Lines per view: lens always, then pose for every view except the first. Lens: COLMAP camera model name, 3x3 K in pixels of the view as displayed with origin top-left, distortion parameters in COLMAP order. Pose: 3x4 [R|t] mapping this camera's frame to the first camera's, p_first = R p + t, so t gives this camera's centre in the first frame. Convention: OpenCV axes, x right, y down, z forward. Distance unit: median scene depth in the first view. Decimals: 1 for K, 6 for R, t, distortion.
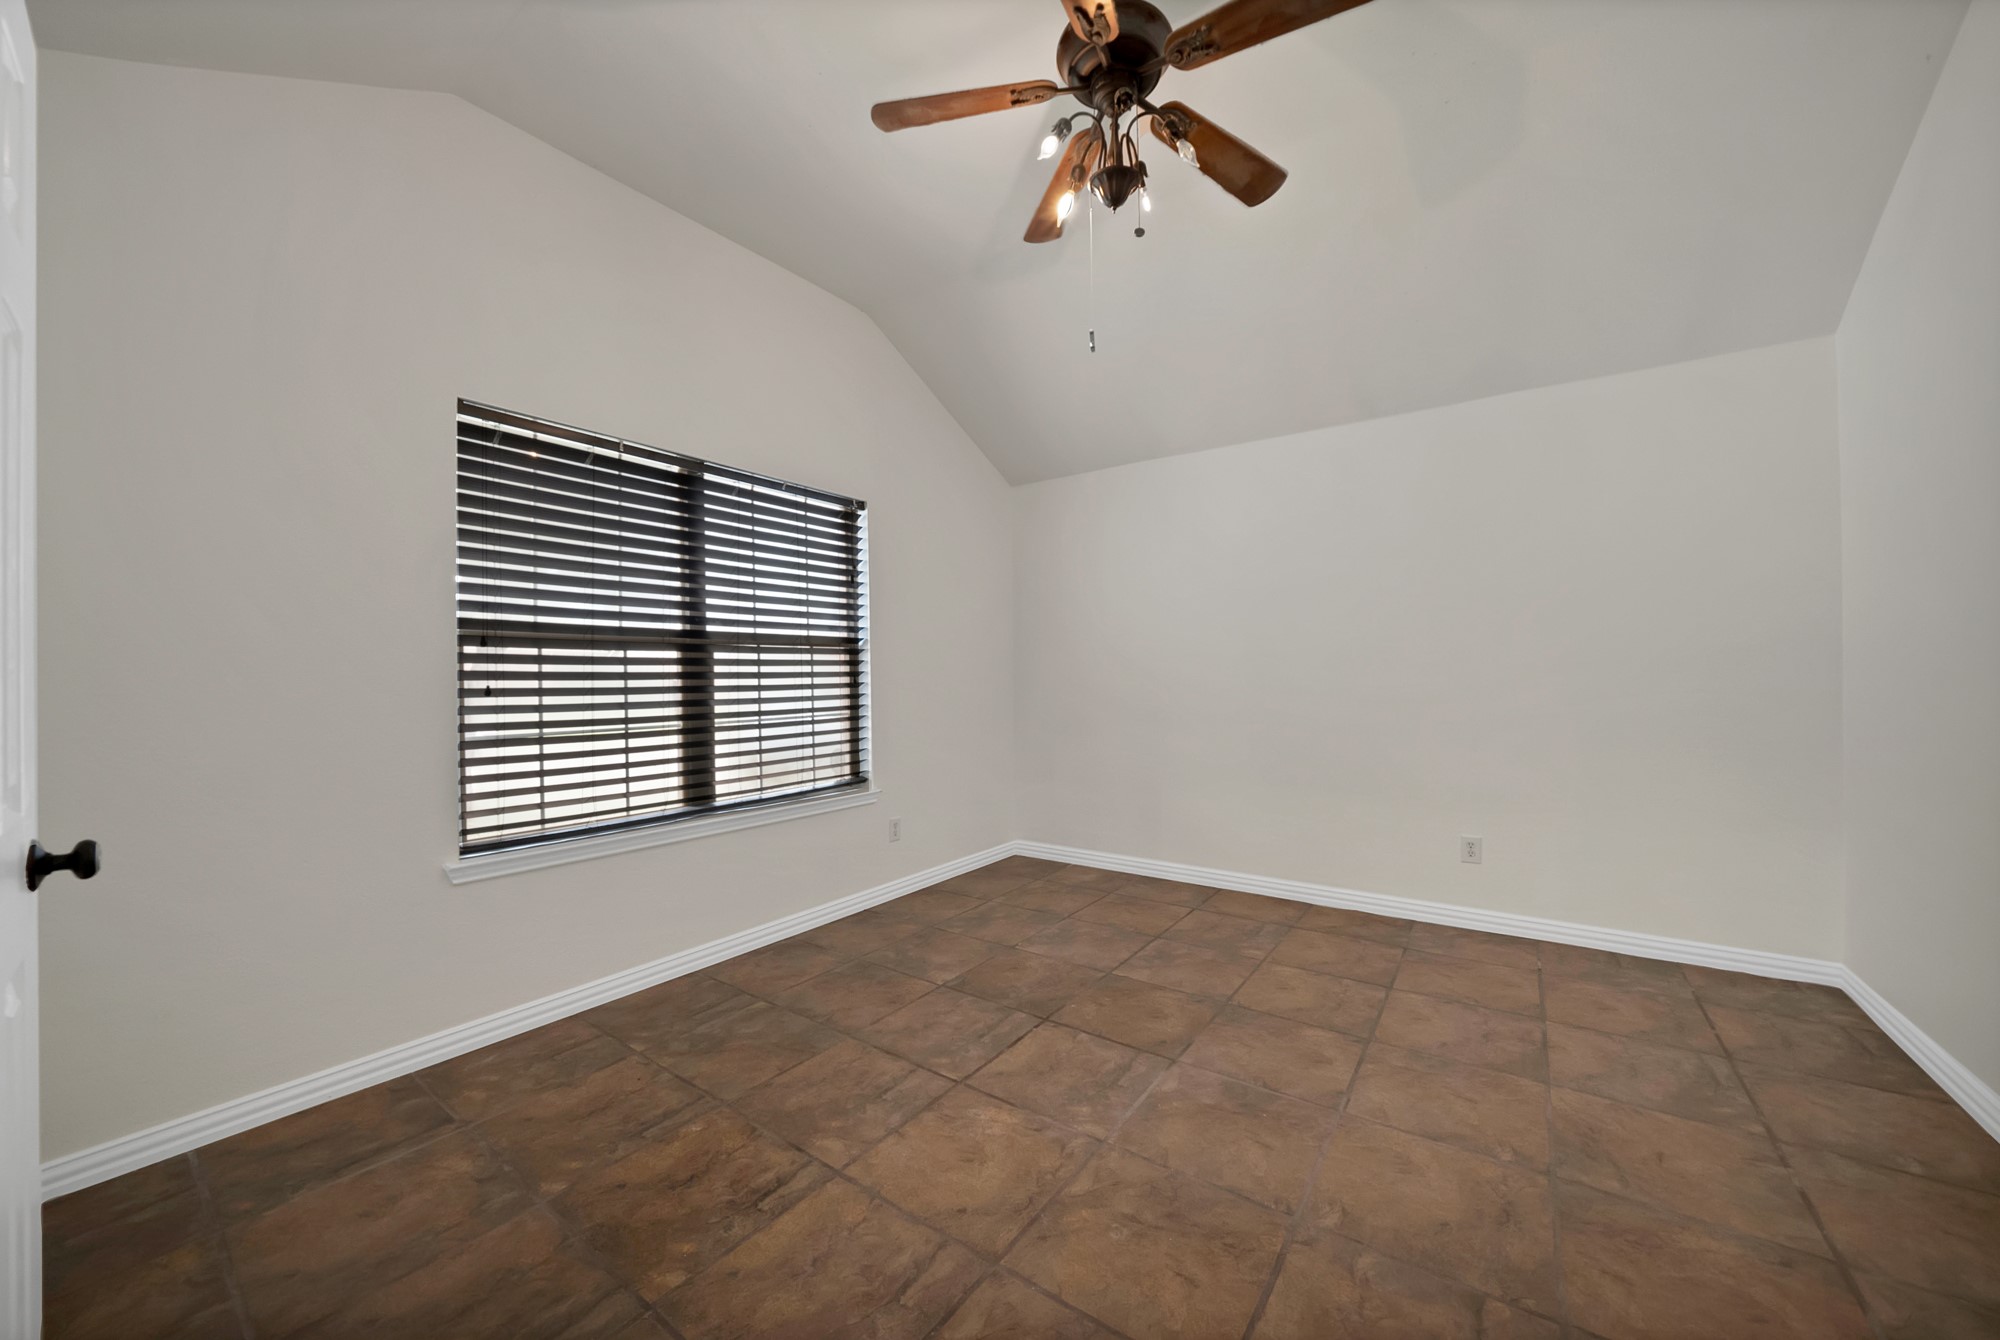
lens RADIAL K [[718.5, 0, 1001.0], [0, 718.5, 676.7], [0, 0, 1]] dist [-0.025091, 0.002943]
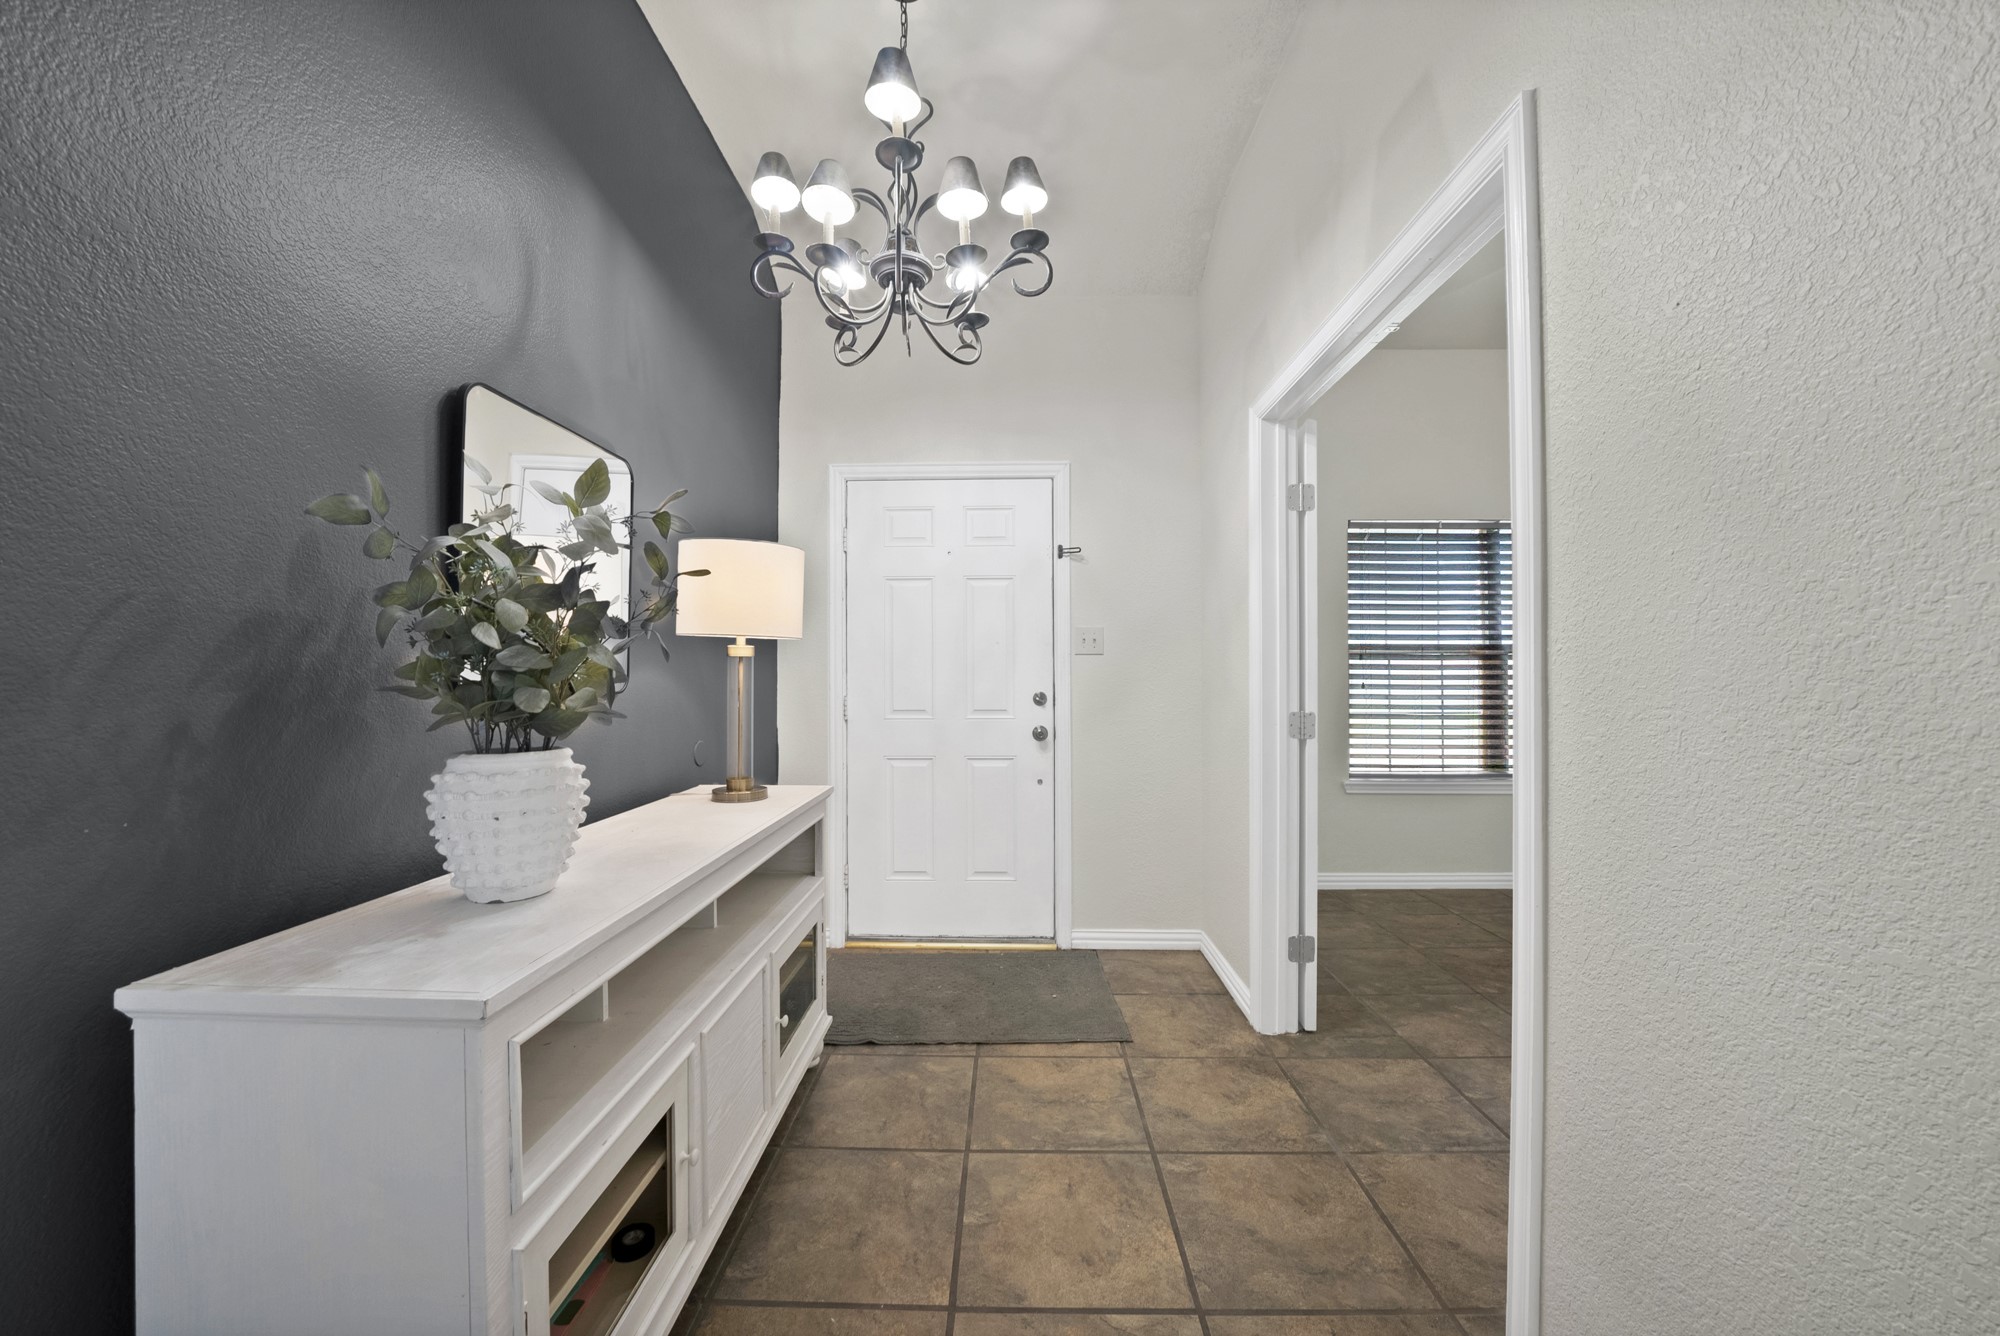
lens RADIAL K [[718.5, 0, 1003.1], [0, 718.5, 674.6], [0, 0, 1]] dist [-0.025091, 0.002943]
pose [[0.561068, 0.002570, -0.827766, 0.205301], [-0.005640, 0.999984, -0.000719, -0.000272], [0.827750, 0.005072, 0.561074, -0.637951]]
